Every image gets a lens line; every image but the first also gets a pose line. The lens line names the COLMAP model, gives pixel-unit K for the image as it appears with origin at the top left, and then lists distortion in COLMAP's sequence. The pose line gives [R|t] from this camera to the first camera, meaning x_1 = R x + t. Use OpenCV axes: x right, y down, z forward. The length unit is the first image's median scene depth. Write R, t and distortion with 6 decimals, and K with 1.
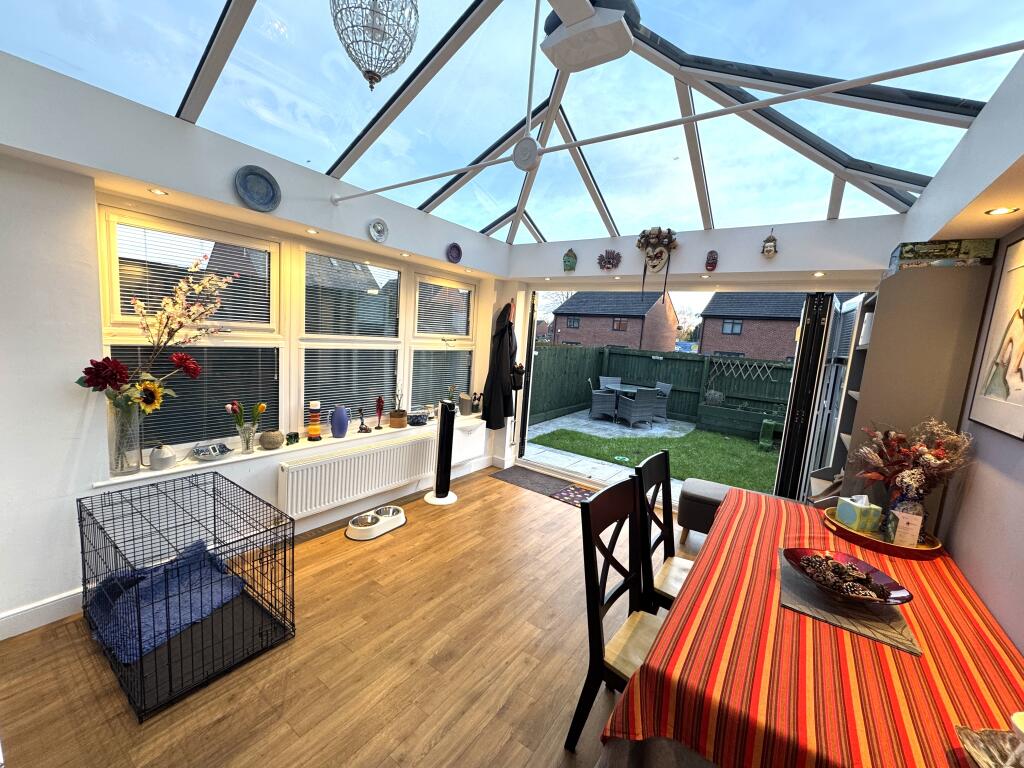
lens RADIAL K [[407.1, 0, 510.5], [0, 407.1, 384.9], [0, 0, 1]] dist [-0.003929, 0.000867]
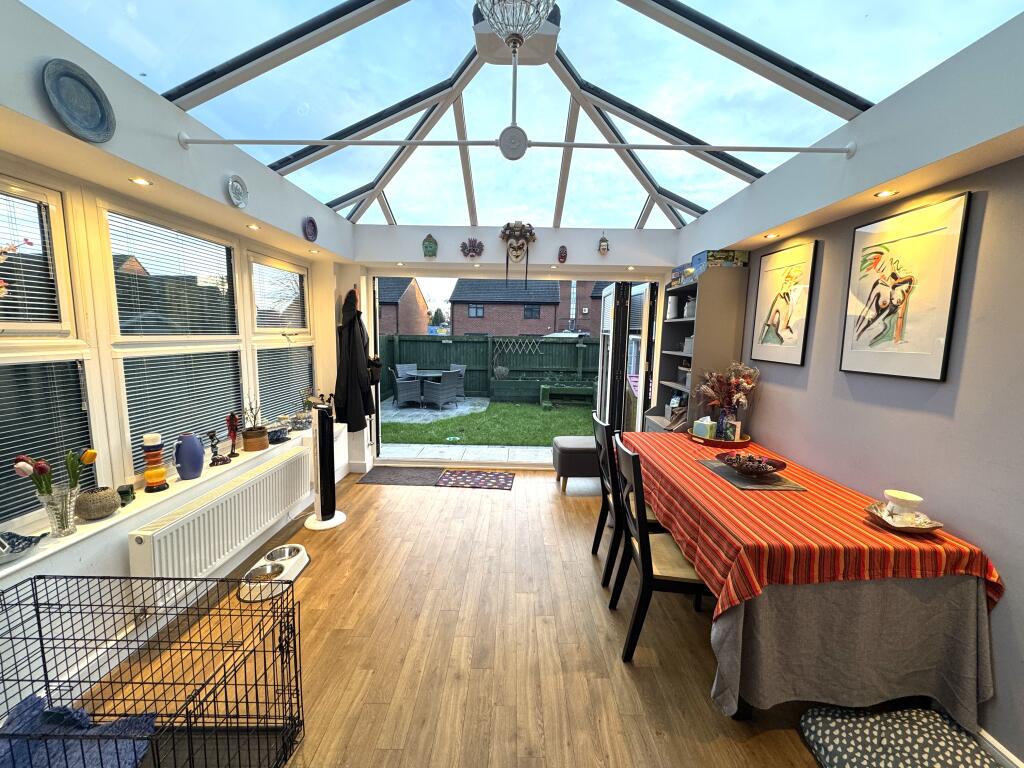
lens RADIAL K [[407.1, 0, 511.6], [0, 407.1, 385.0], [0, 0, 1]] dist [-0.003929, 0.000867]
pose [[0.818492, -0.130199, 0.559570, -0.298461], [0.112647, 0.991446, 0.065915, -0.015223], [-0.563366, 0.009083, 0.826158, 0.078898]]
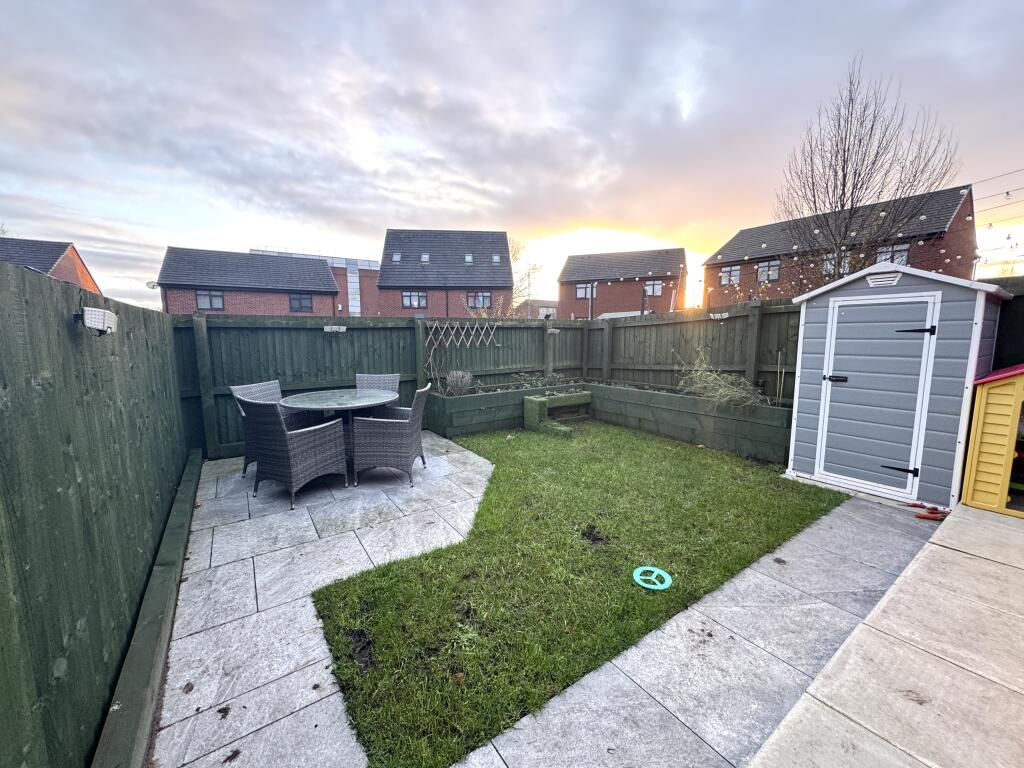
lens RADIAL K [[407.1, 0, 512.7], [0, 407.1, 383.8], [0, 0, 1]] dist [-0.003929, 0.000867]
pose [[0.329988, -0.188655, 0.924942, -0.130666], [0.150067, 0.977850, 0.145907, -0.108383], [-0.931981, 0.090656, 0.350990, 1.676225]]
